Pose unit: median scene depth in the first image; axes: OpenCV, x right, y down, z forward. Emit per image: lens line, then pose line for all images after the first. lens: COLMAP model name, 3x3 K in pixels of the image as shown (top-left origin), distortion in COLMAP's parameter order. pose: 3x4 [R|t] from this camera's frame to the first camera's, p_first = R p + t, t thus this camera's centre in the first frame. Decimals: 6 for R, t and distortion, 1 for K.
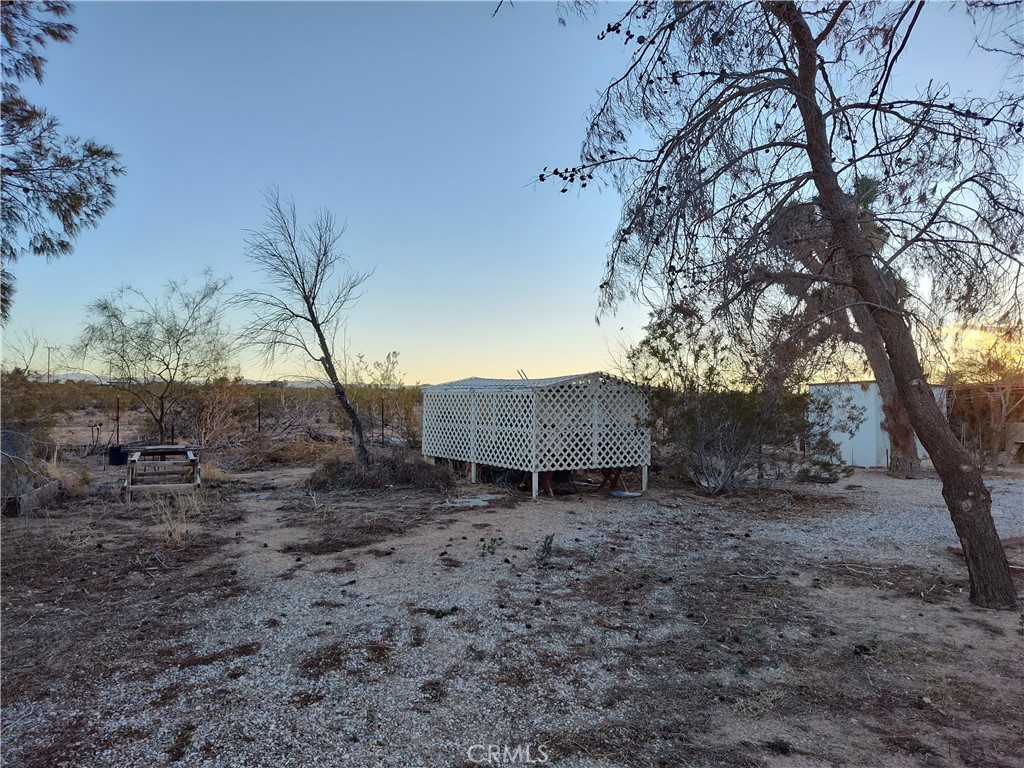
lens RADIAL K [[707.0, 0, 519.2], [0, 707.0, 391.4], [0, 0, 1]] dist [0.030622, -0.034935]
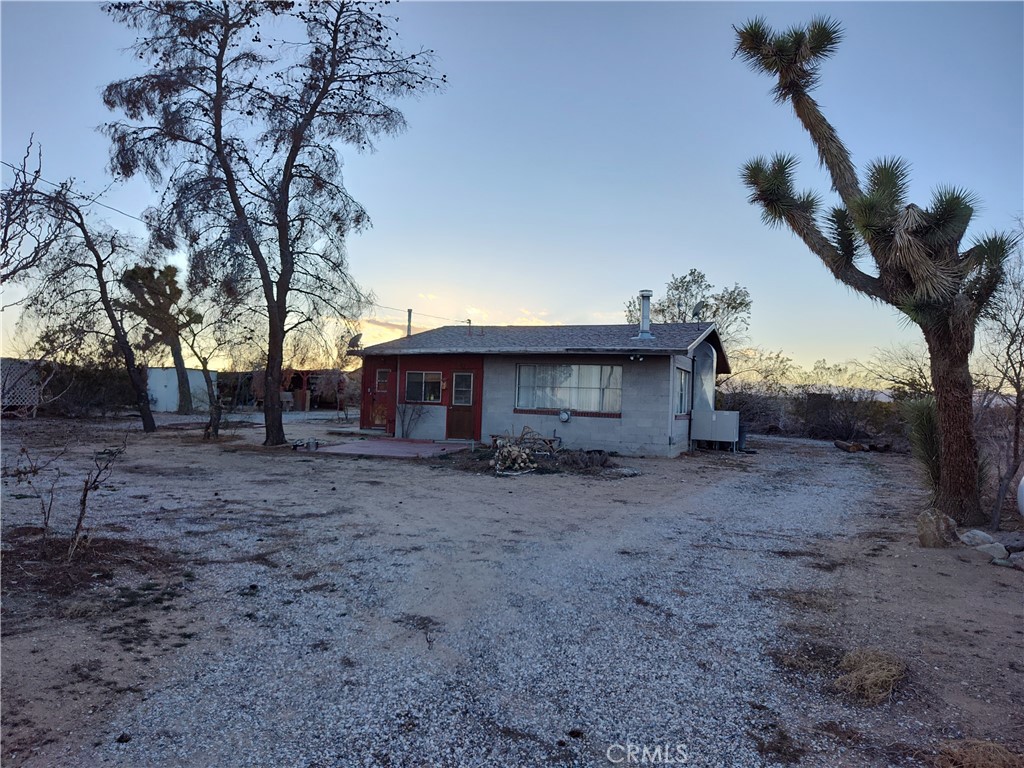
lens RADIAL K [[707.0, 0, 507.7], [0, 707.0, 382.3], [0, 0, 1]] dist [0.030622, -0.034935]
pose [[0.725302, 0.026167, 0.687933, -0.394871], [-0.034694, 0.999397, -0.001436, -0.004434], [-0.687556, -0.022826, 0.725772, -2.281600]]
